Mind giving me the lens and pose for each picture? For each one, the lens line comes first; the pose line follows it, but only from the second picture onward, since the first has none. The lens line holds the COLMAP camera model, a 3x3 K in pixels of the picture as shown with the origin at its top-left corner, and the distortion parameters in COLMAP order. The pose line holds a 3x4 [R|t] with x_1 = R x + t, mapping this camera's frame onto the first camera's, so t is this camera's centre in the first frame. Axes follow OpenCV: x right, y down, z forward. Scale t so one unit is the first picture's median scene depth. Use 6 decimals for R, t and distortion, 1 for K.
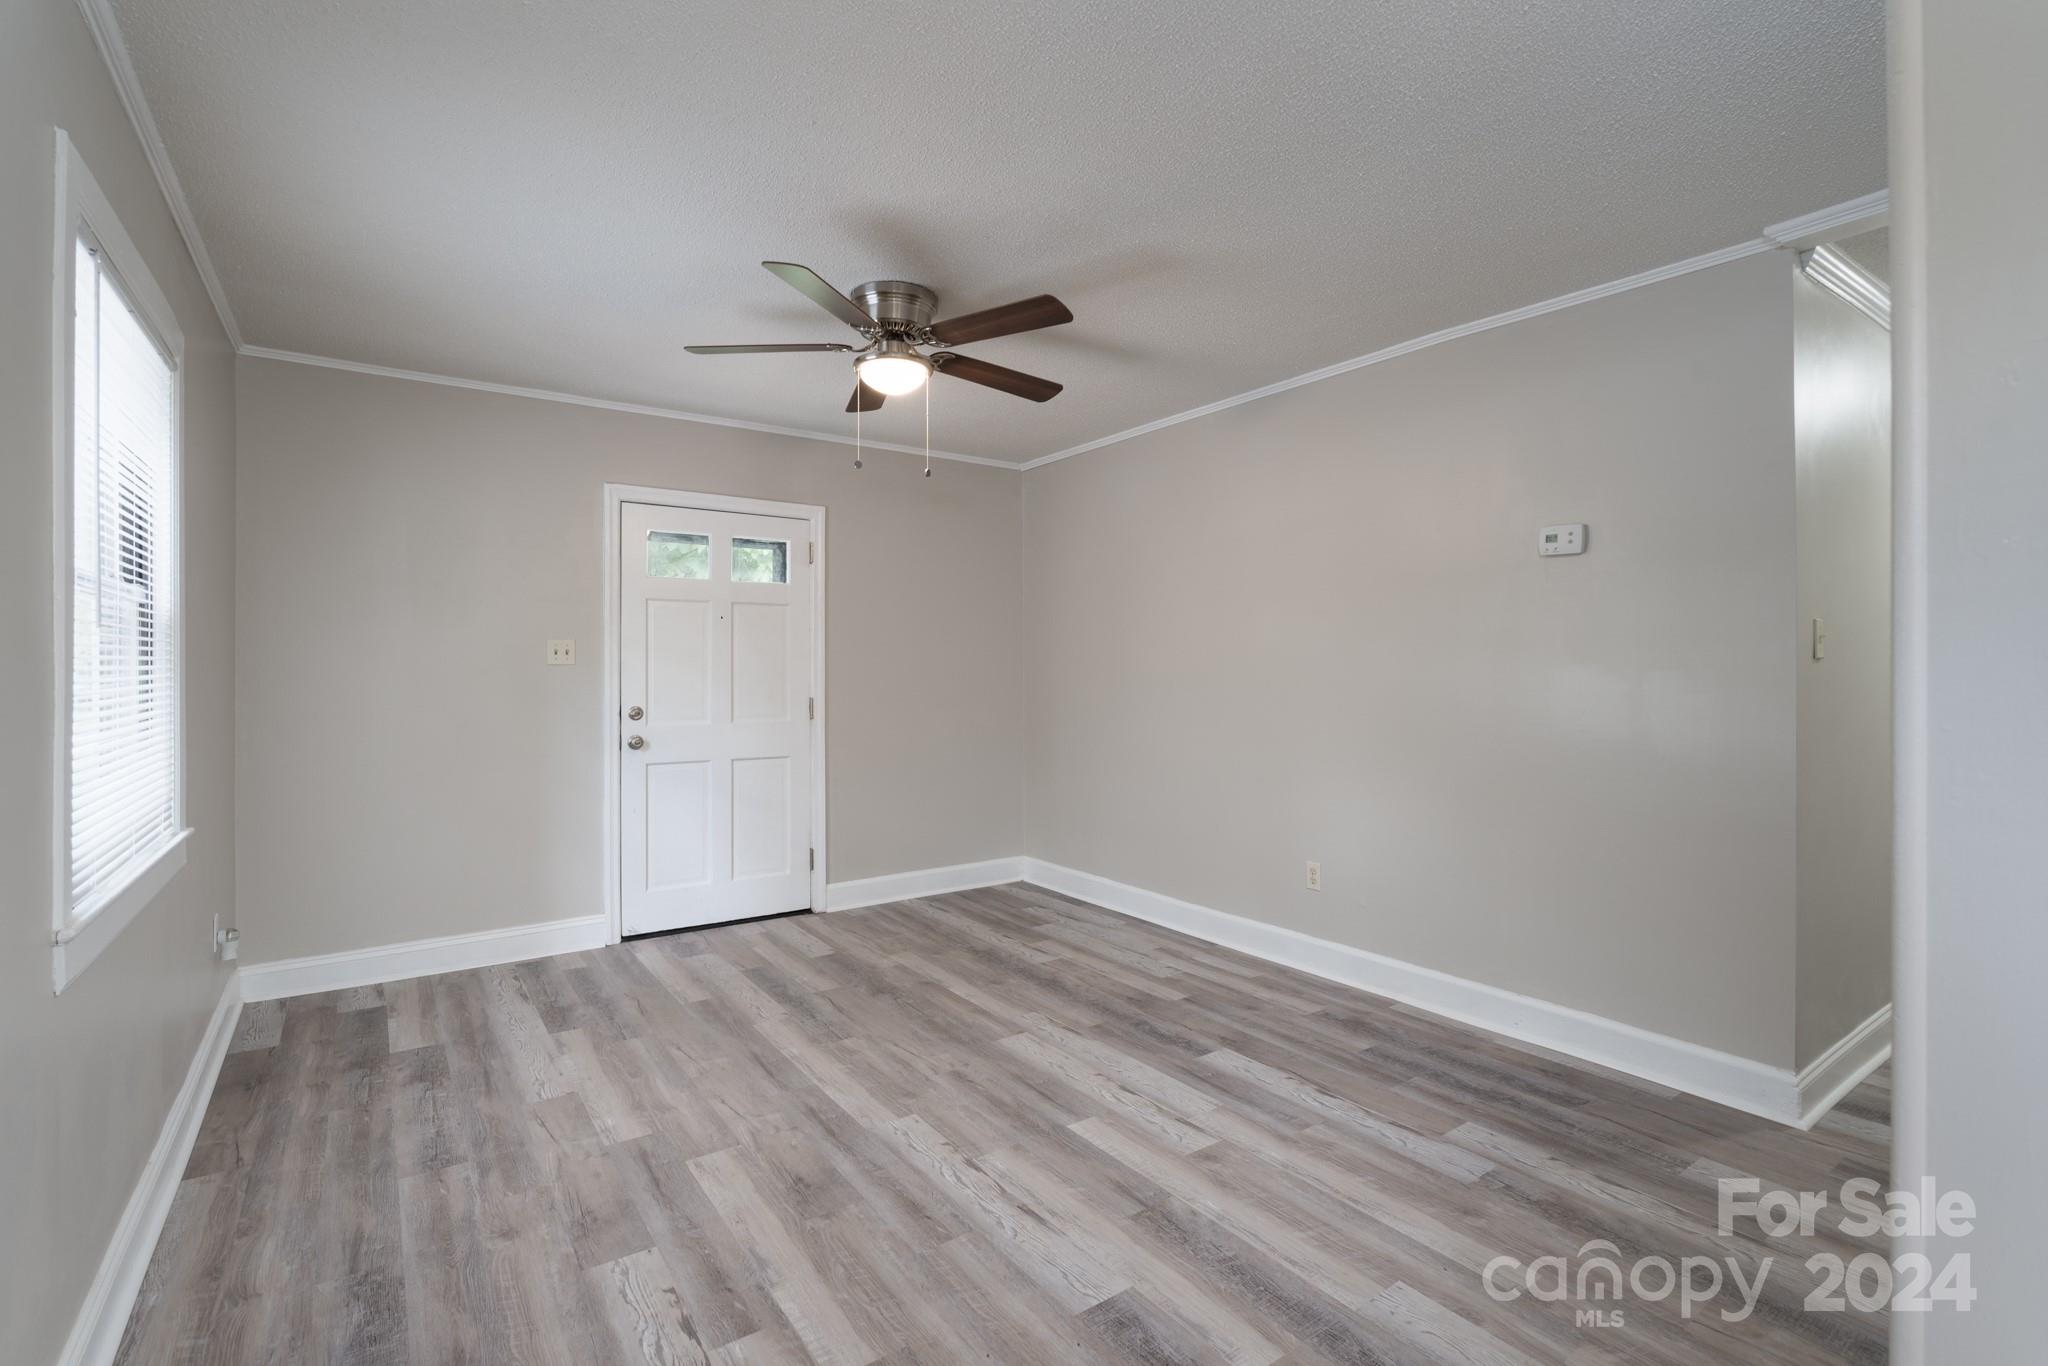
lens RADIAL K [[916.9, 0, 1022.6], [0, 916.9, 660.7], [0, 0, 1]] dist [-0.001531, -0.000055]
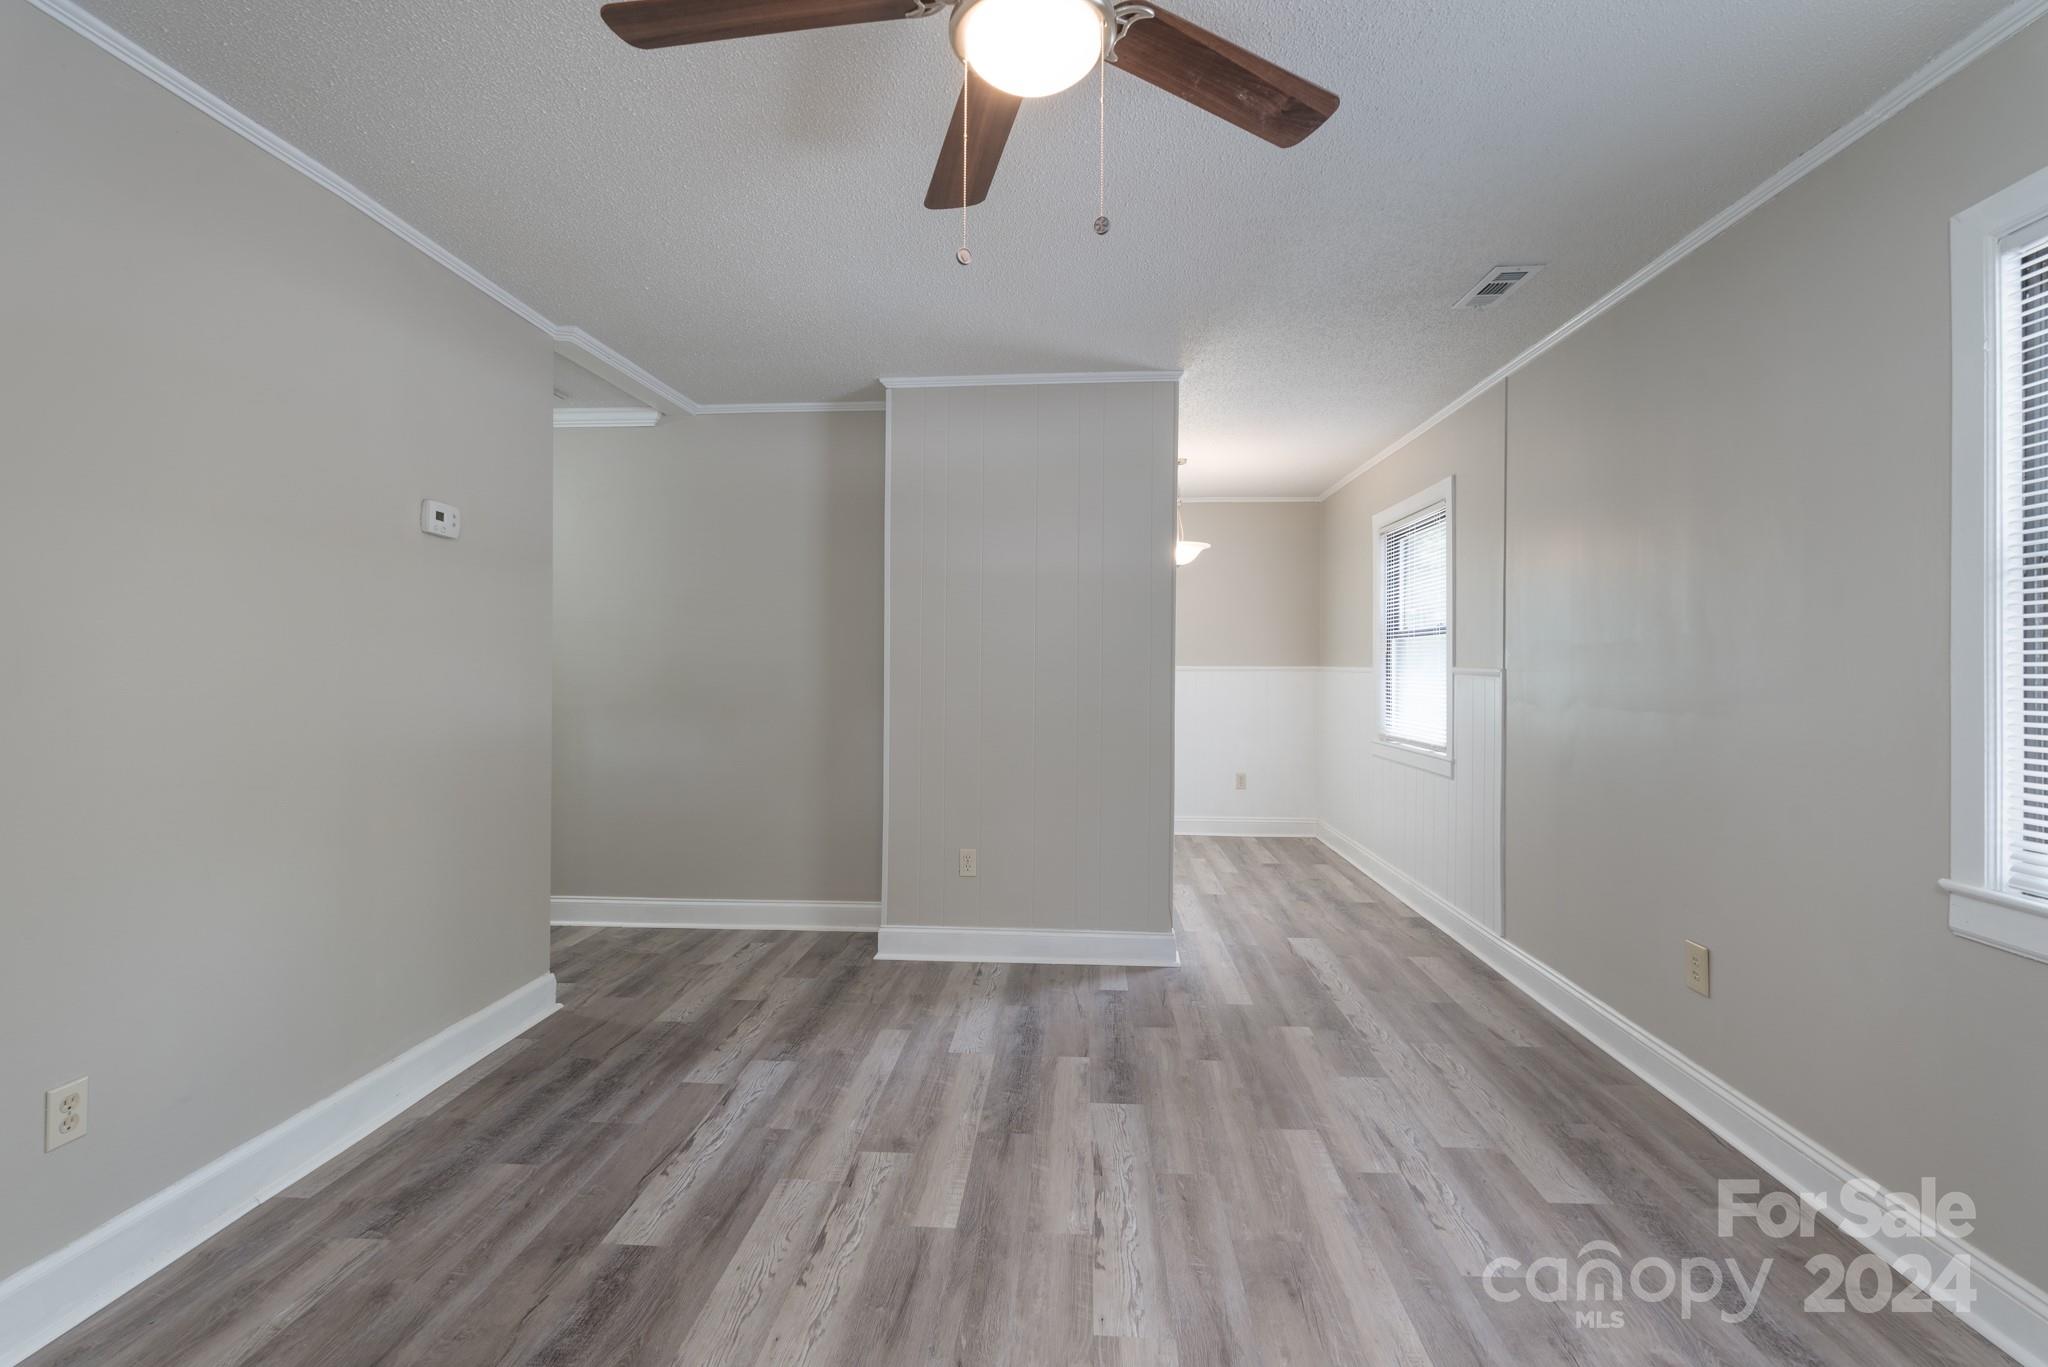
lens RADIAL K [[916.9, 0, 1022.6], [0, 916.9, 661.2], [0, 0, 1]] dist [-0.001531, -0.000055]
pose [[-0.770233, 0.001938, 0.637759, -0.528955], [-0.007046, 0.999908, -0.011548, 0.018214], [-0.637723, -0.013388, -0.770149, 1.637007]]
